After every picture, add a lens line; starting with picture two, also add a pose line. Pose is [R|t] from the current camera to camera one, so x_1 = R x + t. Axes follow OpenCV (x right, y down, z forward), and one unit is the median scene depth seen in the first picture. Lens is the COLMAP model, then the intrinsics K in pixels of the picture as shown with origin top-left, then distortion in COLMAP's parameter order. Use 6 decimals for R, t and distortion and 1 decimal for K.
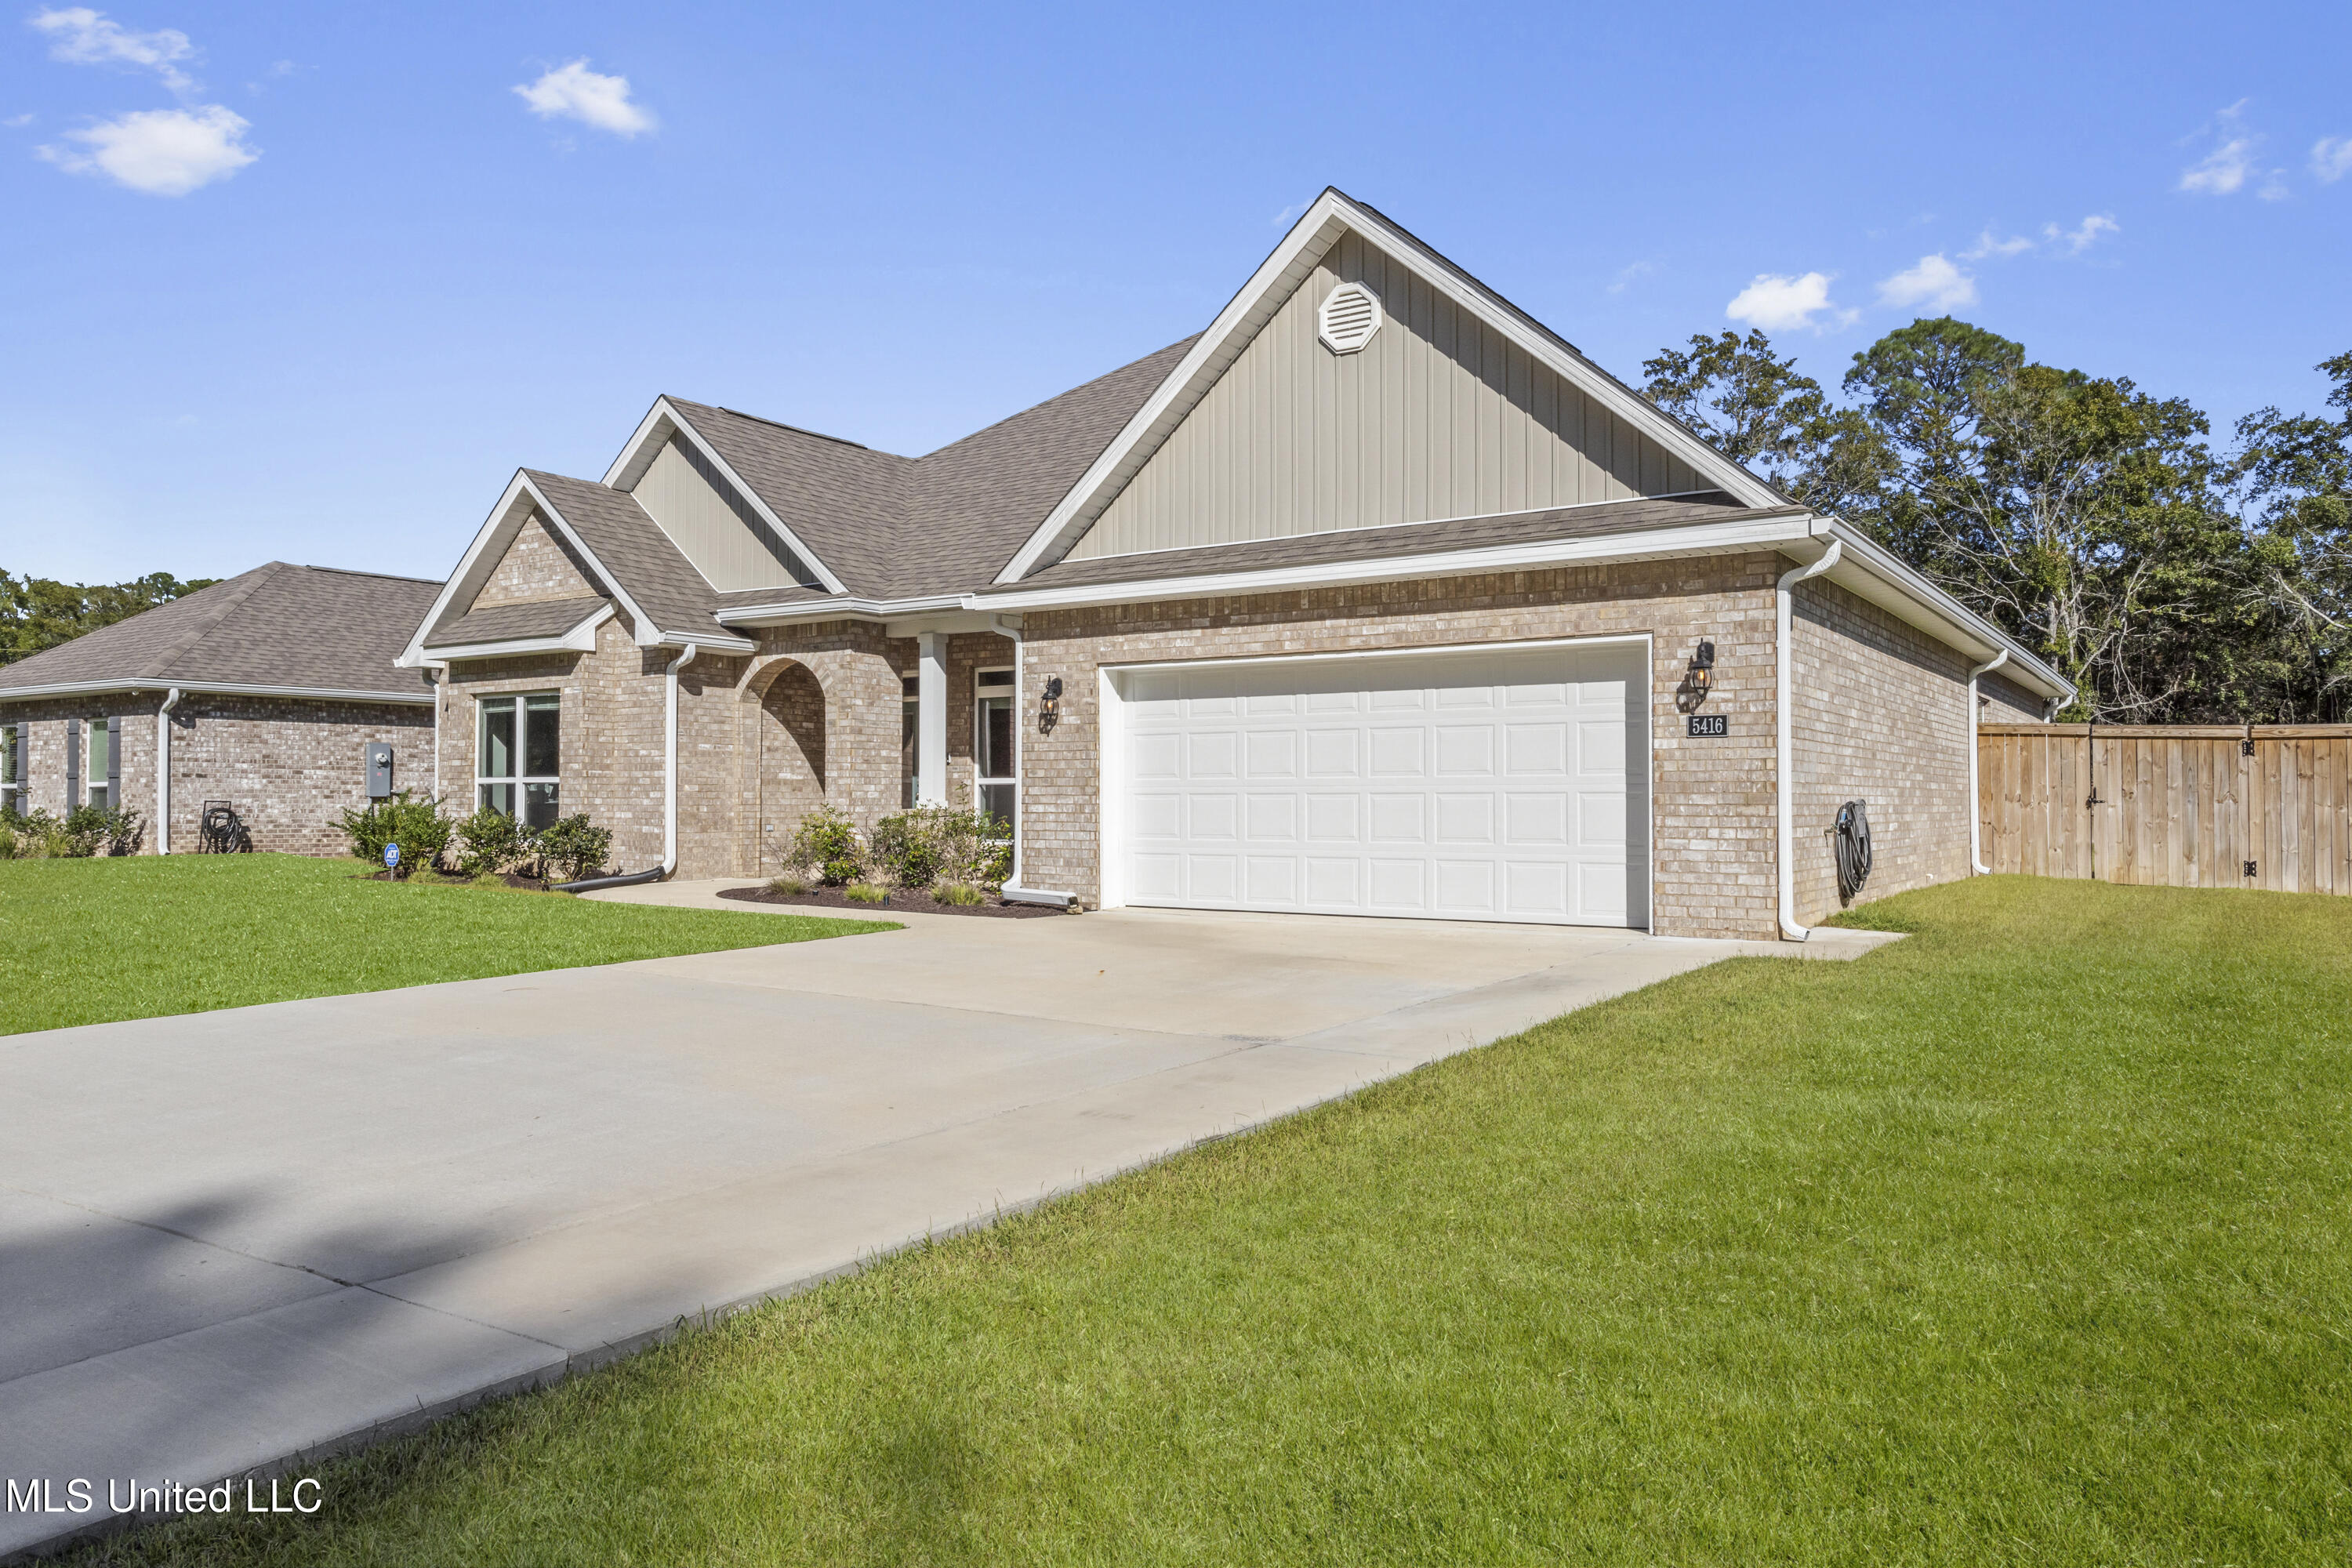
lens RADIAL K [[1609.4, 0, 1175.2], [0, 1609.4, 782.2], [0, 0, 1]] dist [-0.057484, -0.001381]
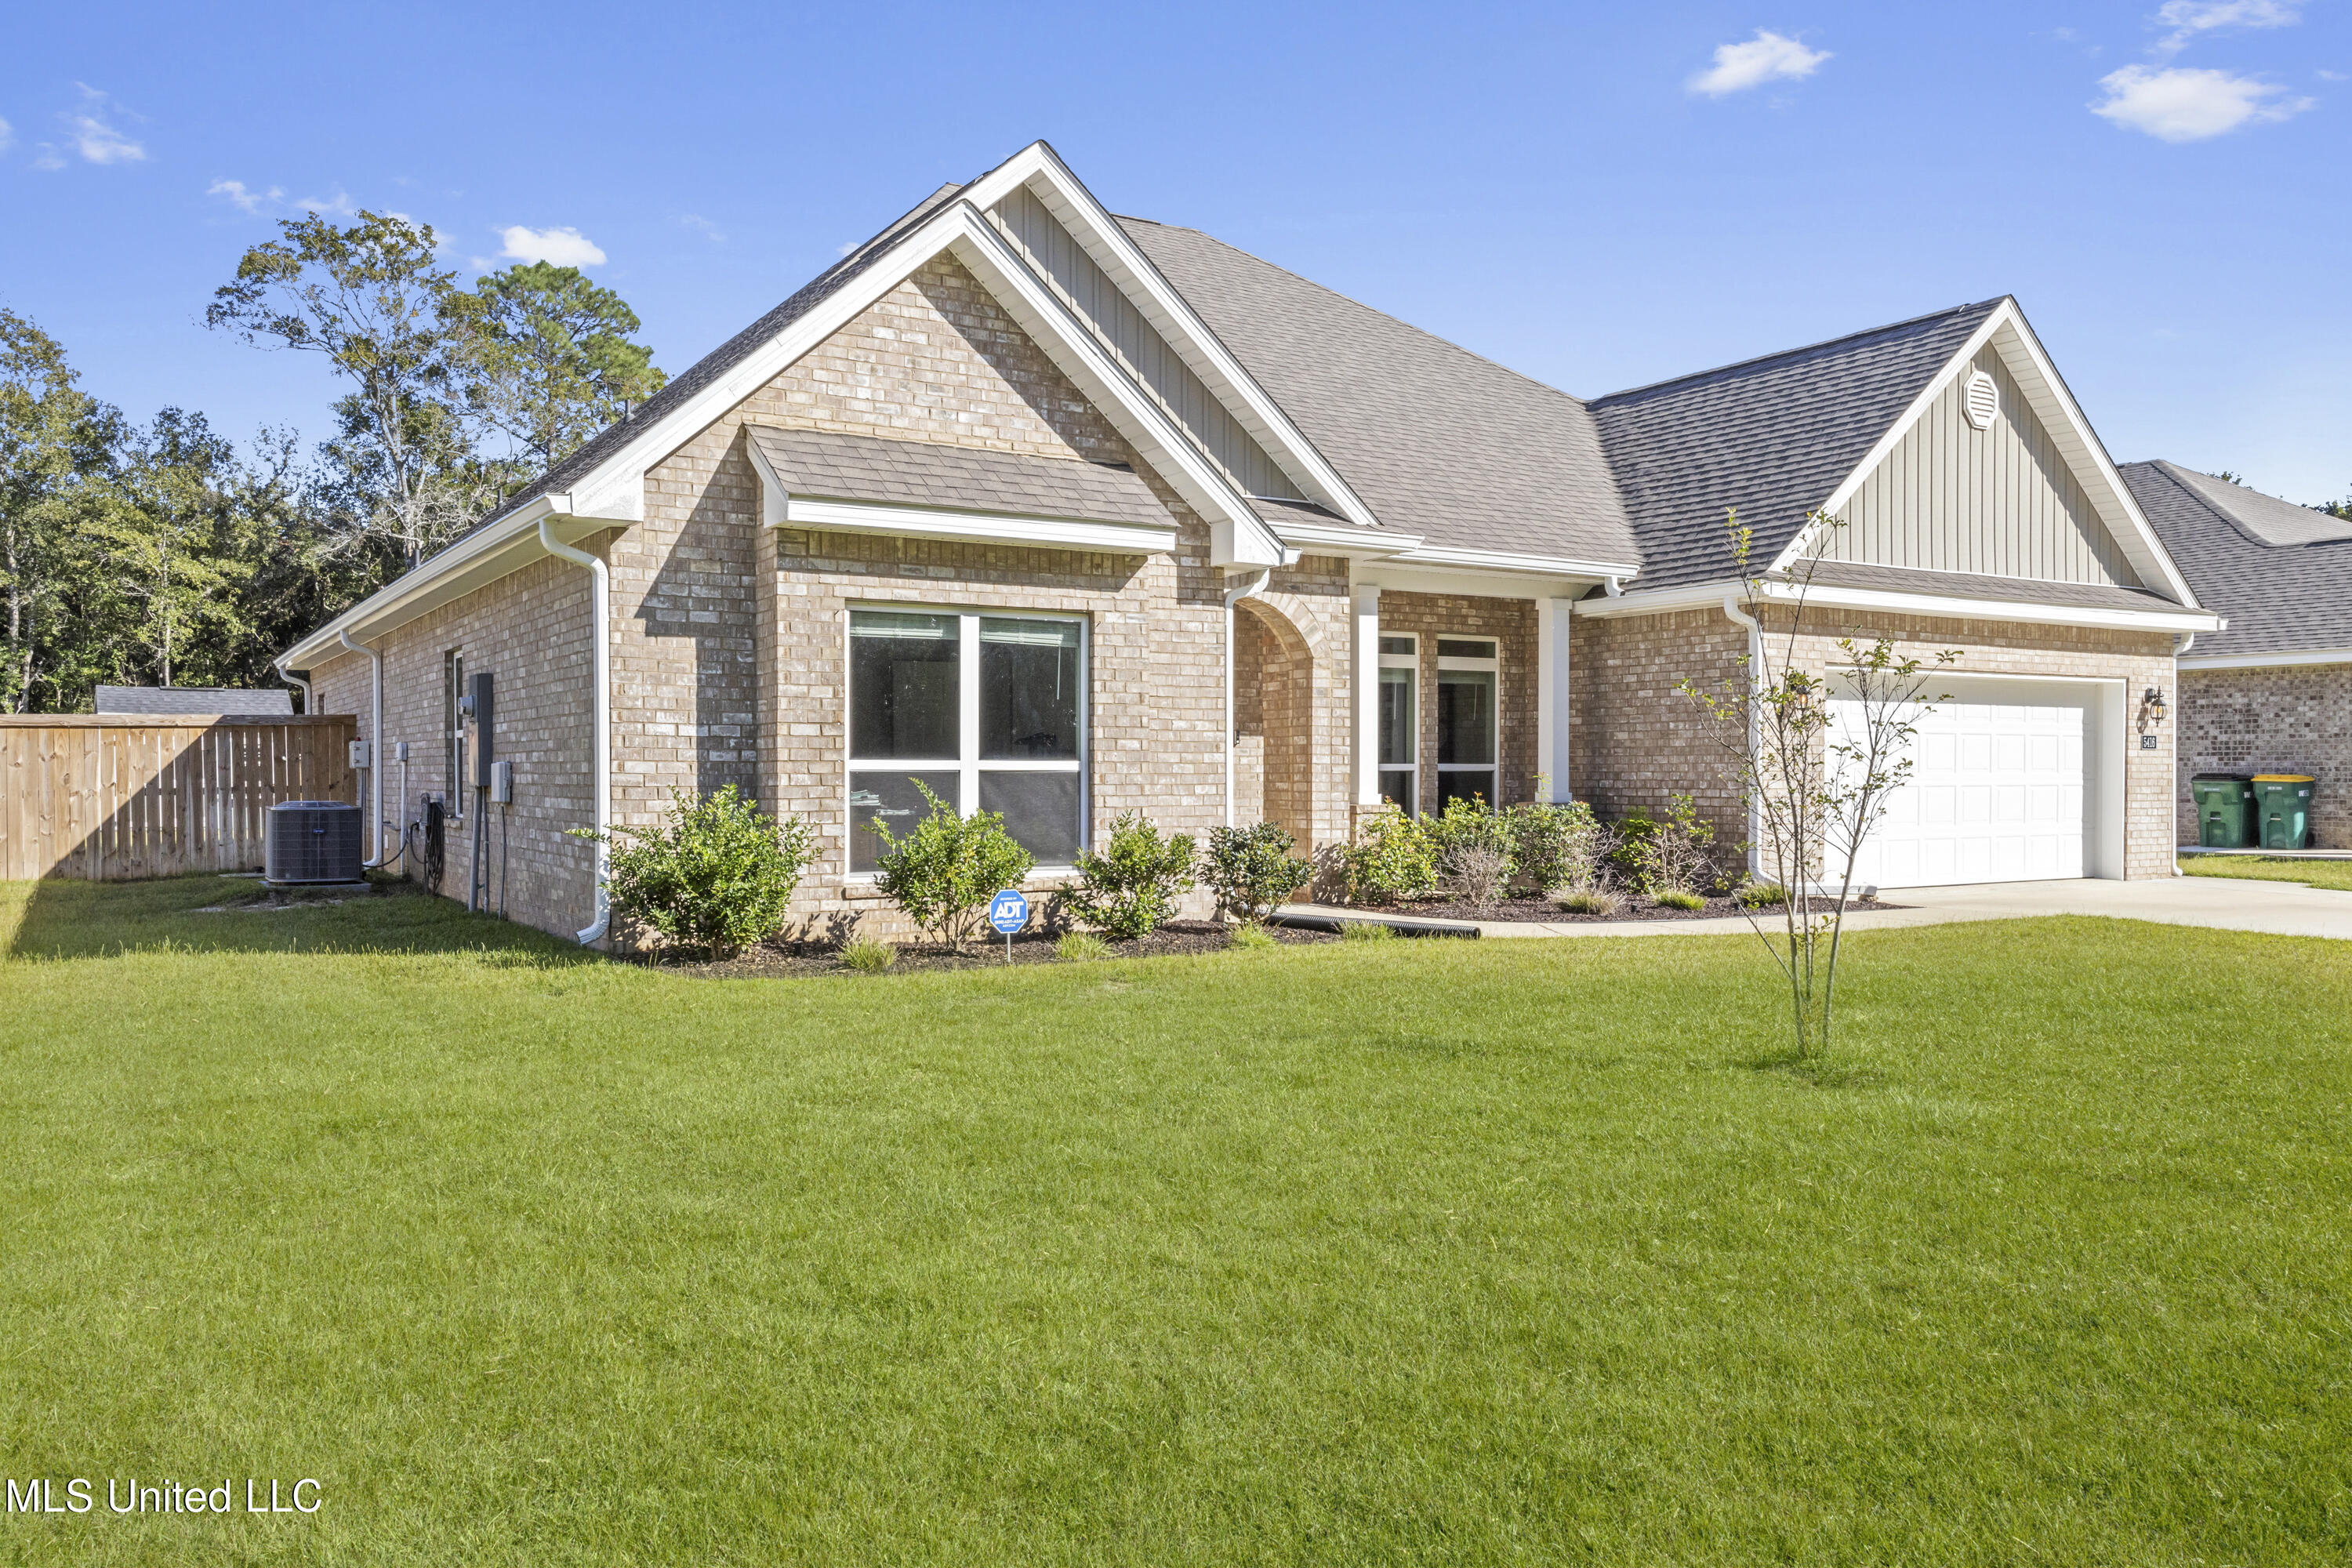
lens RADIAL K [[1775.3, 0, 1171.9], [0, 1775.3, 794.7], [0, 0, 1]] dist [-0.036236, 0.008709]
pose [[0.418840, -0.013297, 0.907962, -1.360645], [-0.012290, 0.999718, 0.020310, -0.006761], [-0.907977, -0.019666, 0.418559, 0.975150]]
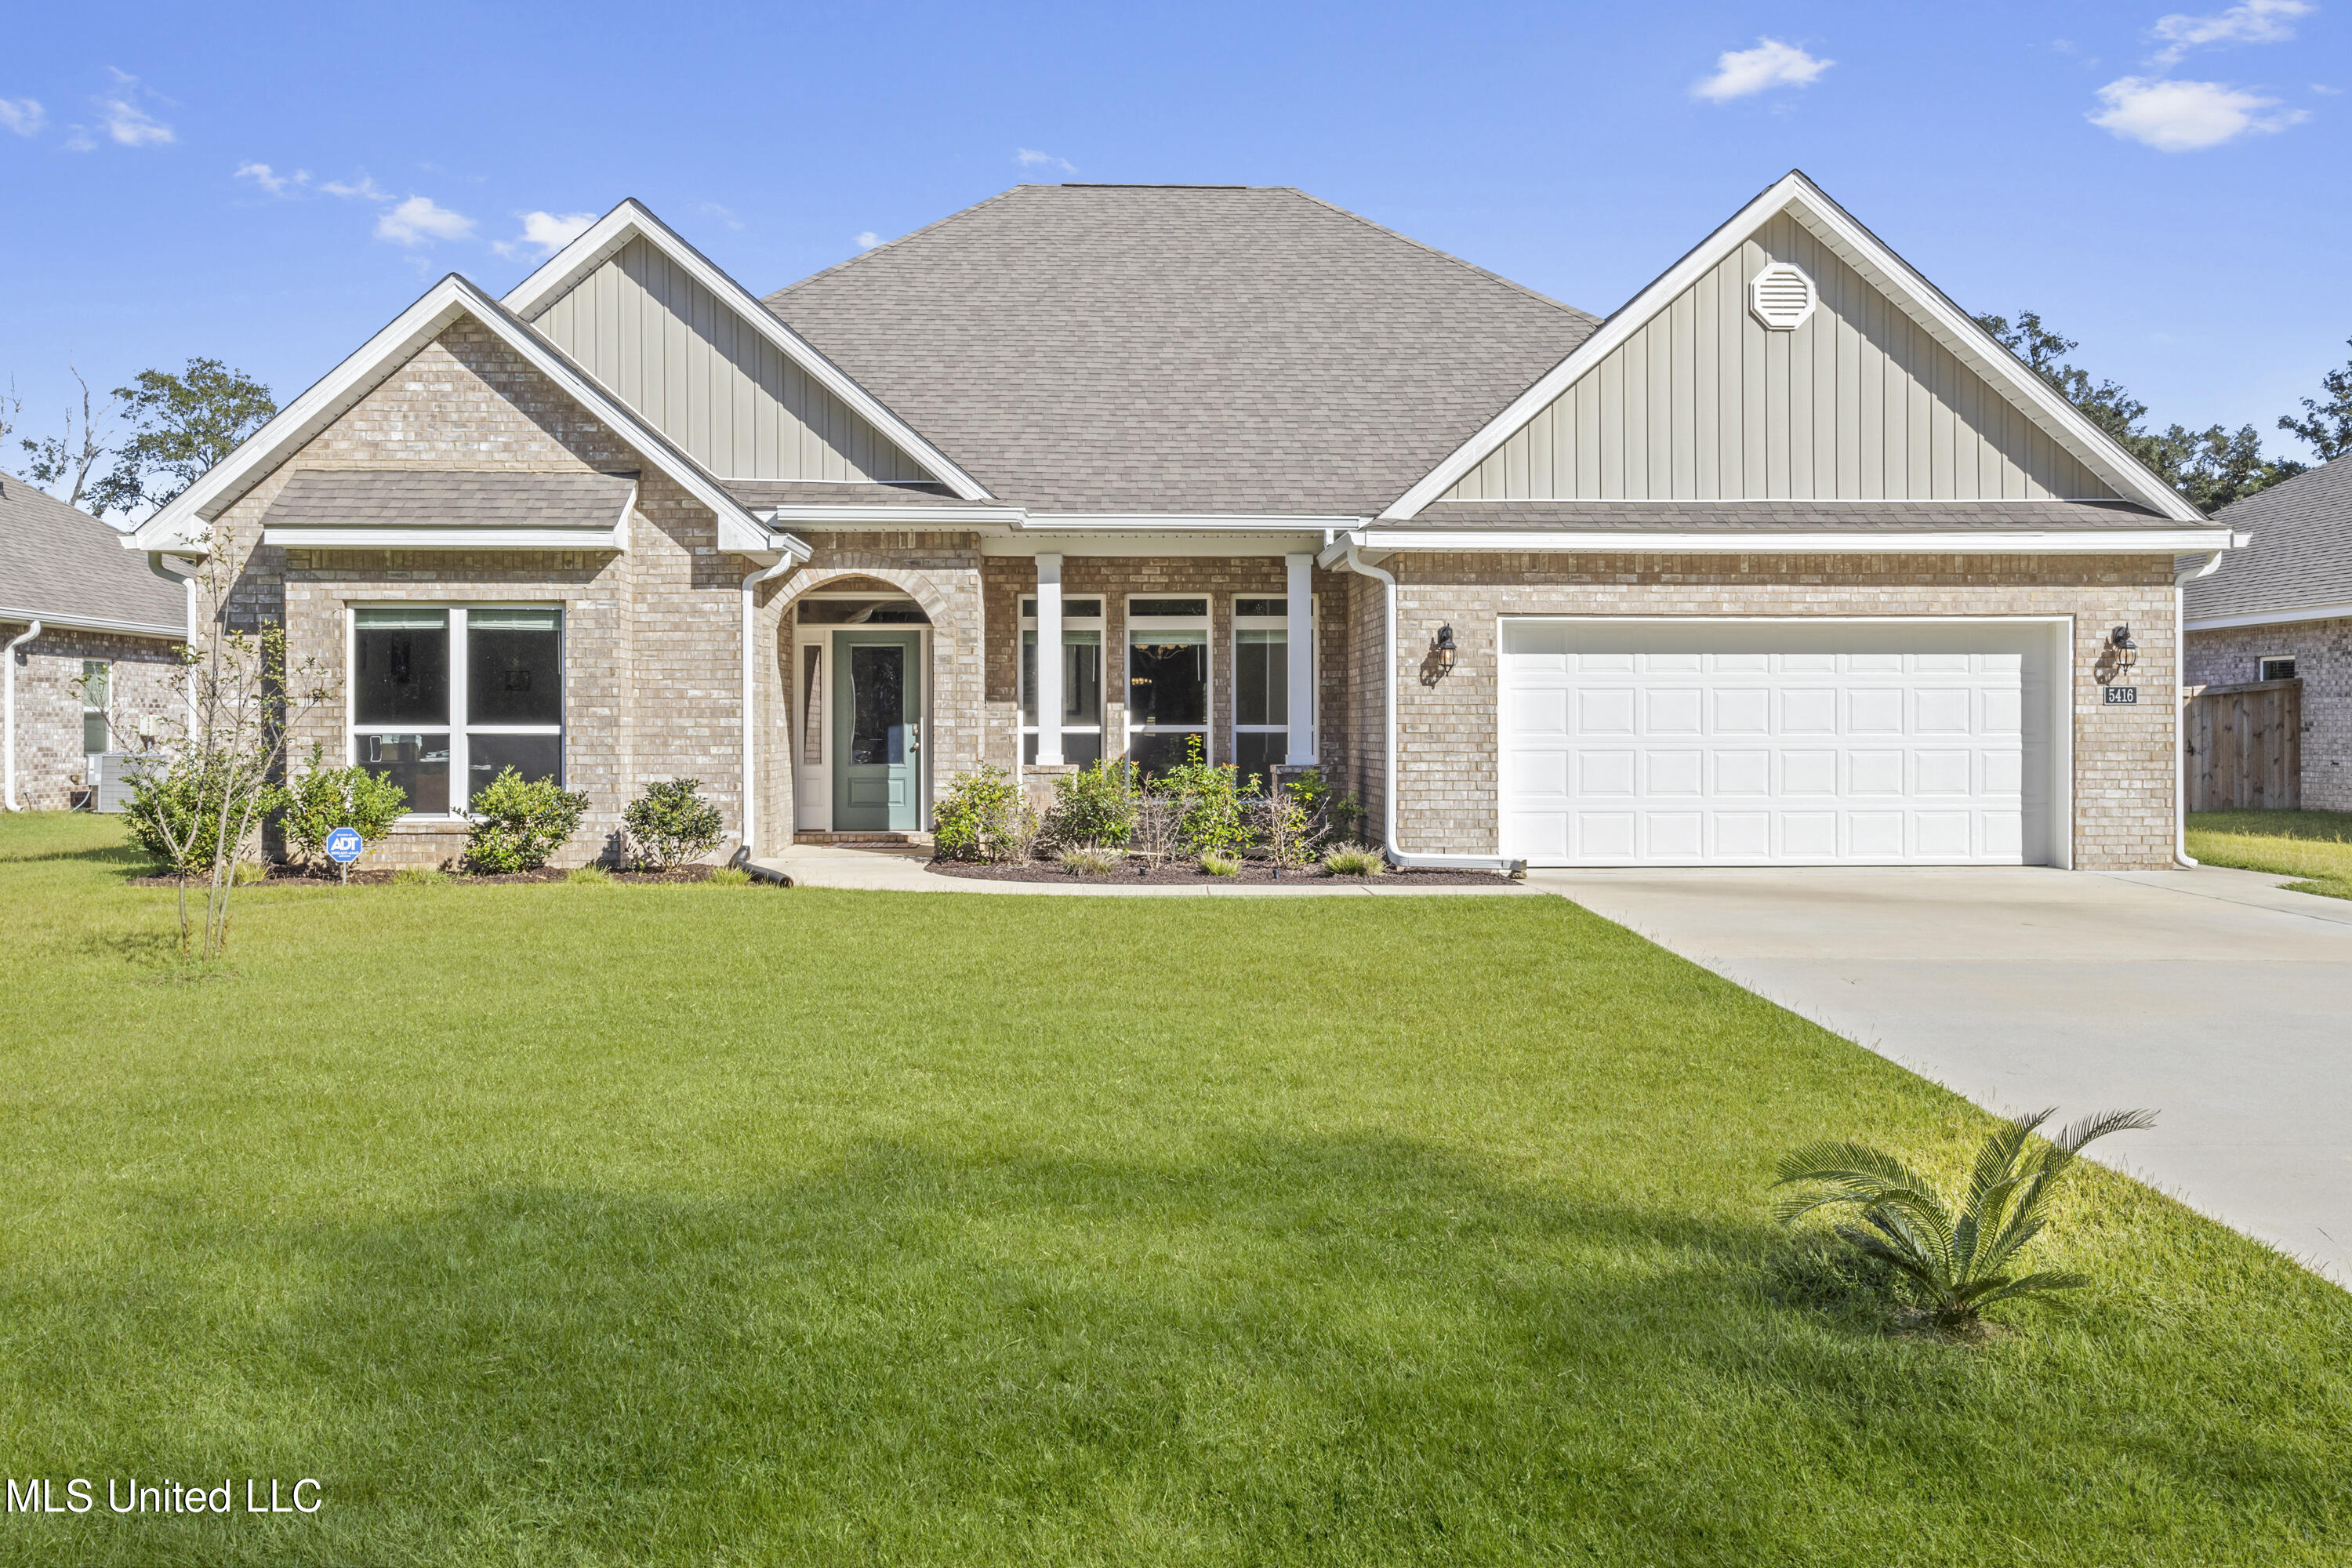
lens RADIAL K [[1973.3, 0, 1187.4], [0, 1973.3, 735.2], [0, 0, 1]] dist [-0.015054, 0.003888]
pose [[0.807005, -0.002220, 0.590541, -0.950823], [-0.006062, 0.999909, 0.012044, -0.016038], [-0.590514, -0.013299, 0.806918, 0.183258]]
